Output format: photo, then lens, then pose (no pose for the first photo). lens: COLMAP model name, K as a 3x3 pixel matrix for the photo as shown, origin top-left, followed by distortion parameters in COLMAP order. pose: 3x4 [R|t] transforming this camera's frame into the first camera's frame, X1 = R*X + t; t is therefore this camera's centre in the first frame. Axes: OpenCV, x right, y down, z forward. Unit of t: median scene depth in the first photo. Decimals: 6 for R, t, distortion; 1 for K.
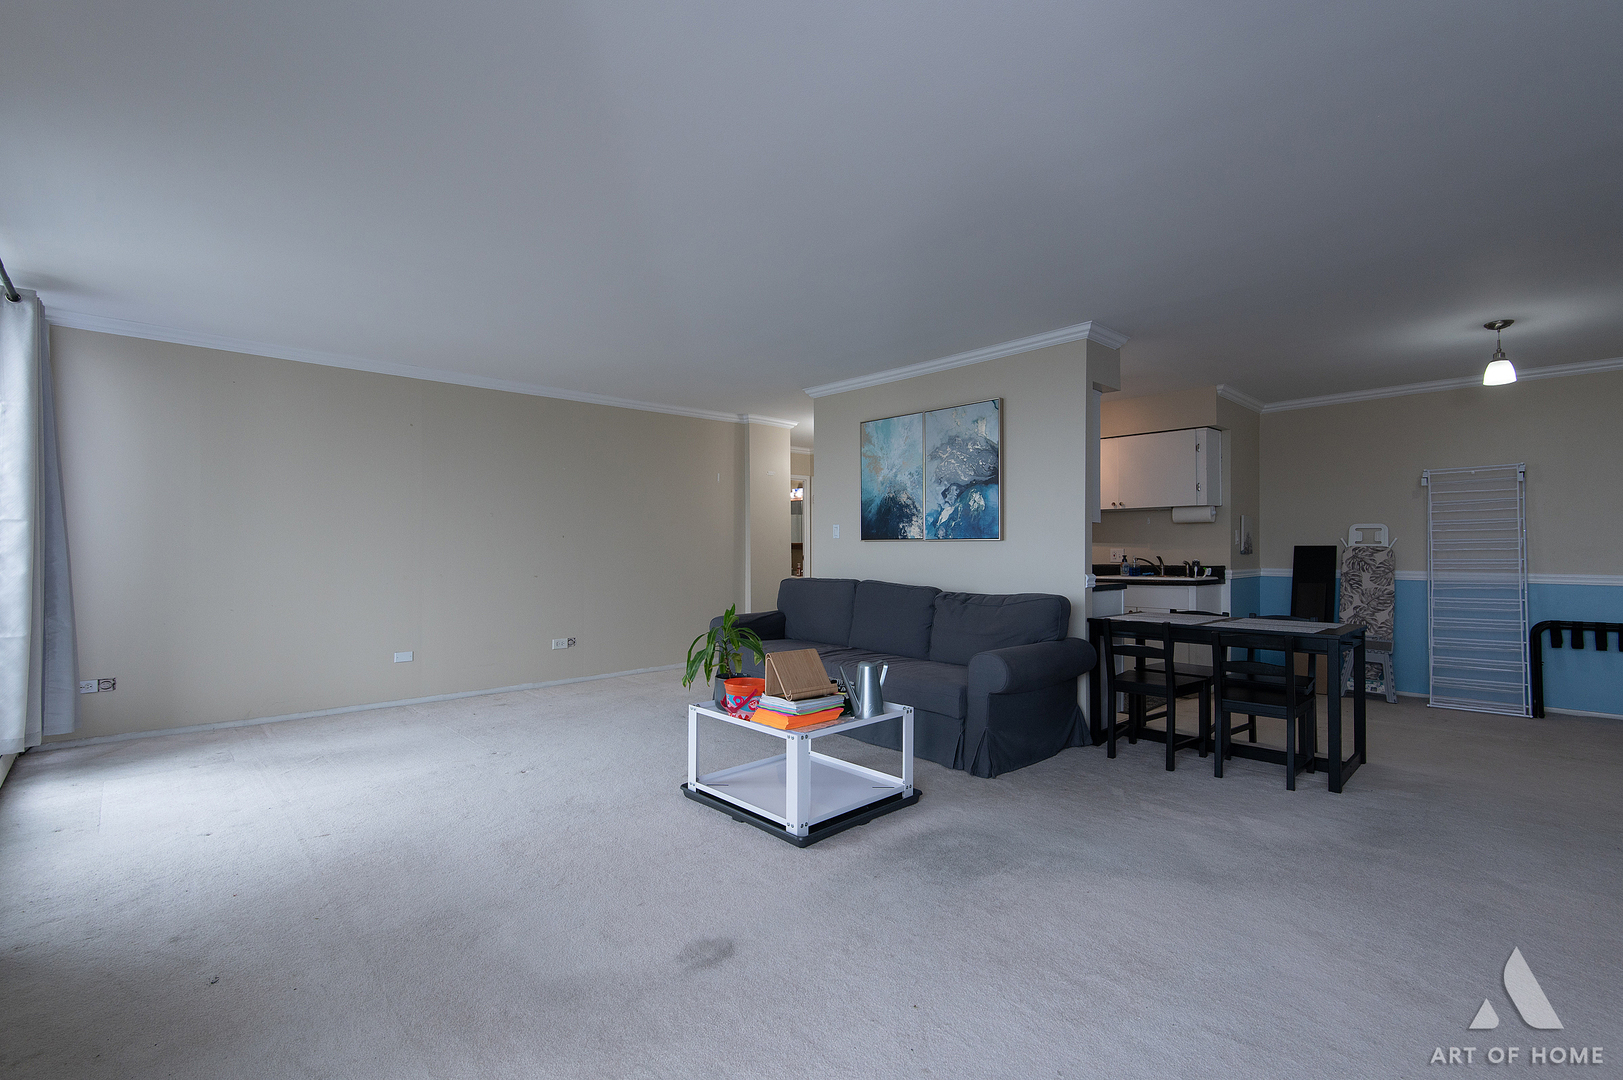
lens RADIAL K [[729.2, 0, 815.8], [0, 729.2, 542.8], [0, 0, 1]] dist [0.030263, -0.016786]
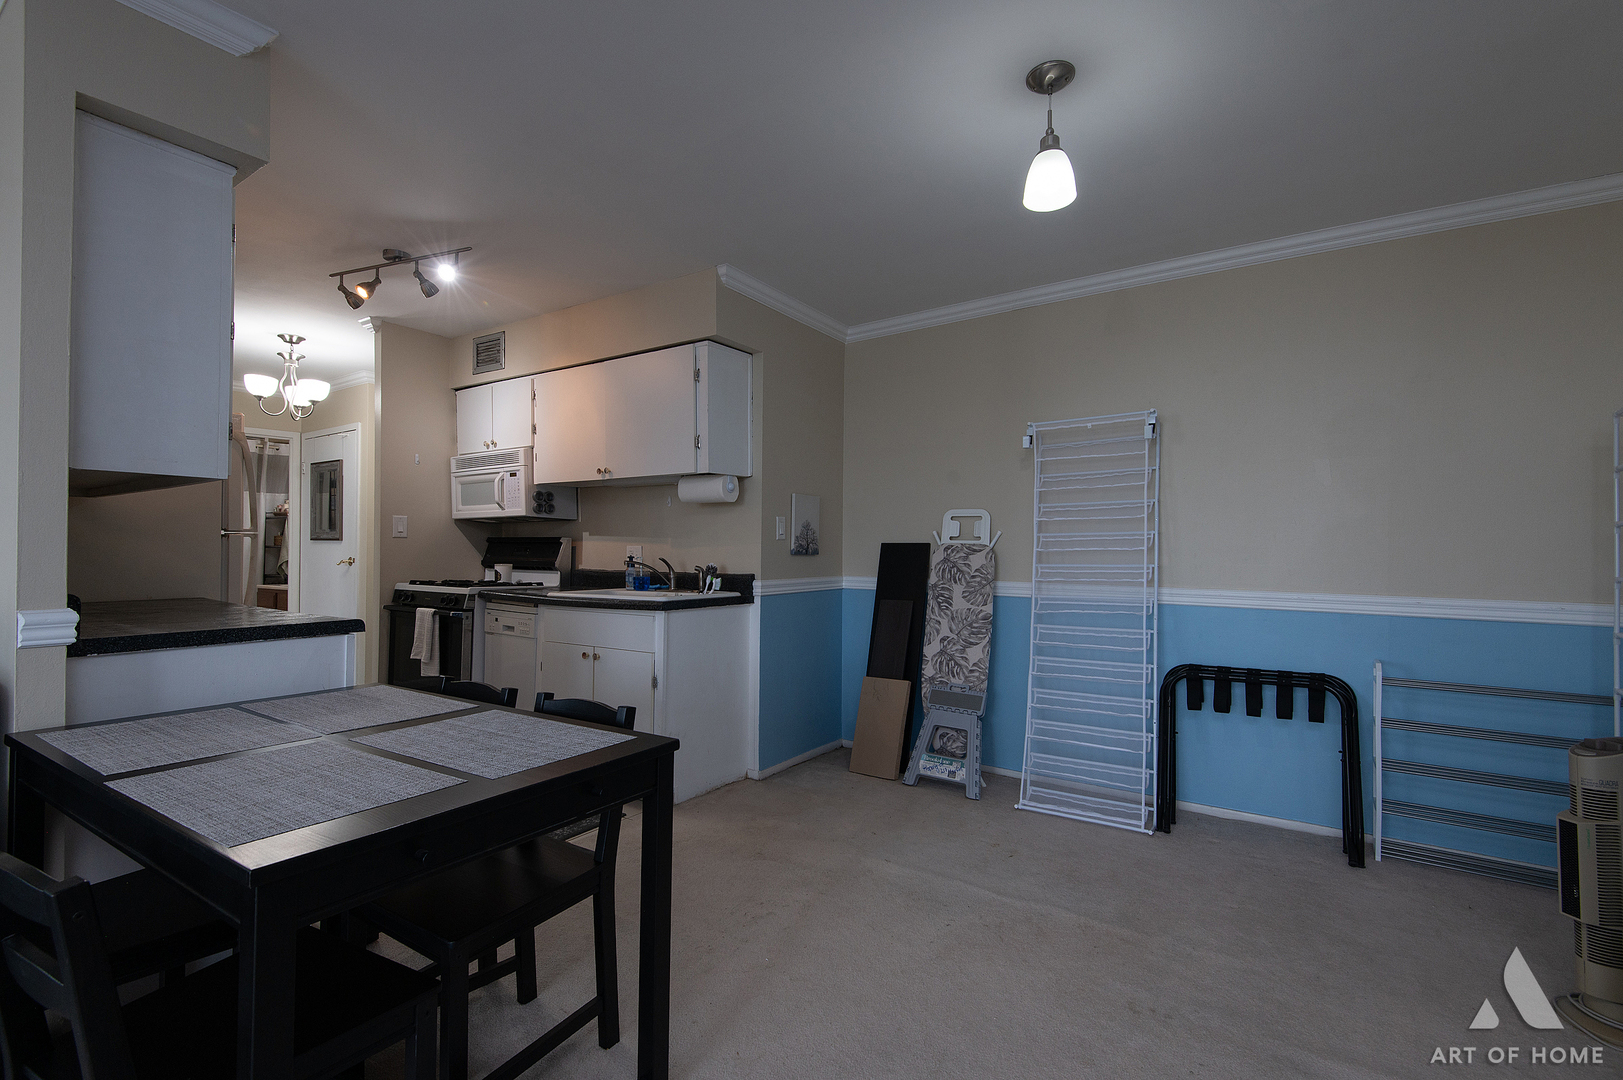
lens RADIAL K [[729.2, 0, 799.4], [0, 729.2, 544.3], [0, 0, 1]] dist [0.030263, -0.016786]
pose [[0.979270, 0.007228, 0.202431, 0.485679], [-0.008357, 0.999954, 0.004724, 0.003221], [-0.202388, -0.006318, 0.979285, 0.408534]]
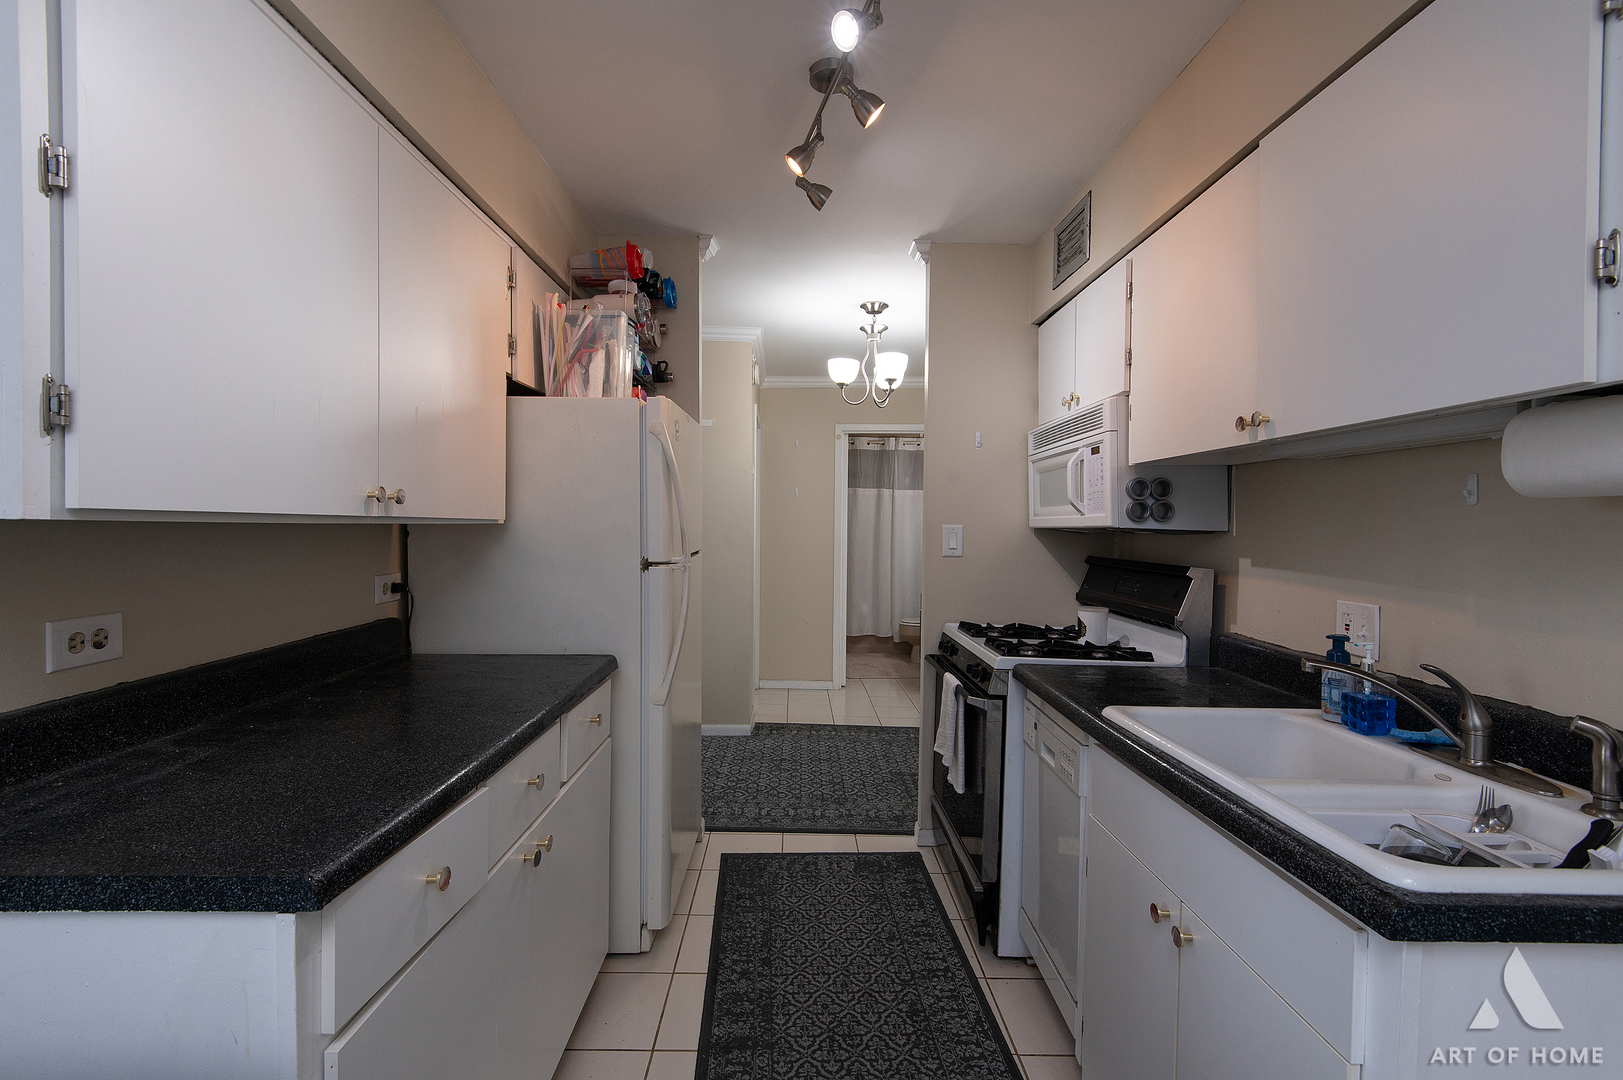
lens RADIAL K [[729.2, 0, 805.9], [0, 729.2, 544.8], [0, 0, 1]] dist [0.030263, -0.016786]
pose [[0.735980, 0.025378, -0.676528, 0.507630], [-0.003698, 0.999433, 0.033468, -0.021574], [0.676993, -0.022130, 0.735656, 0.777654]]
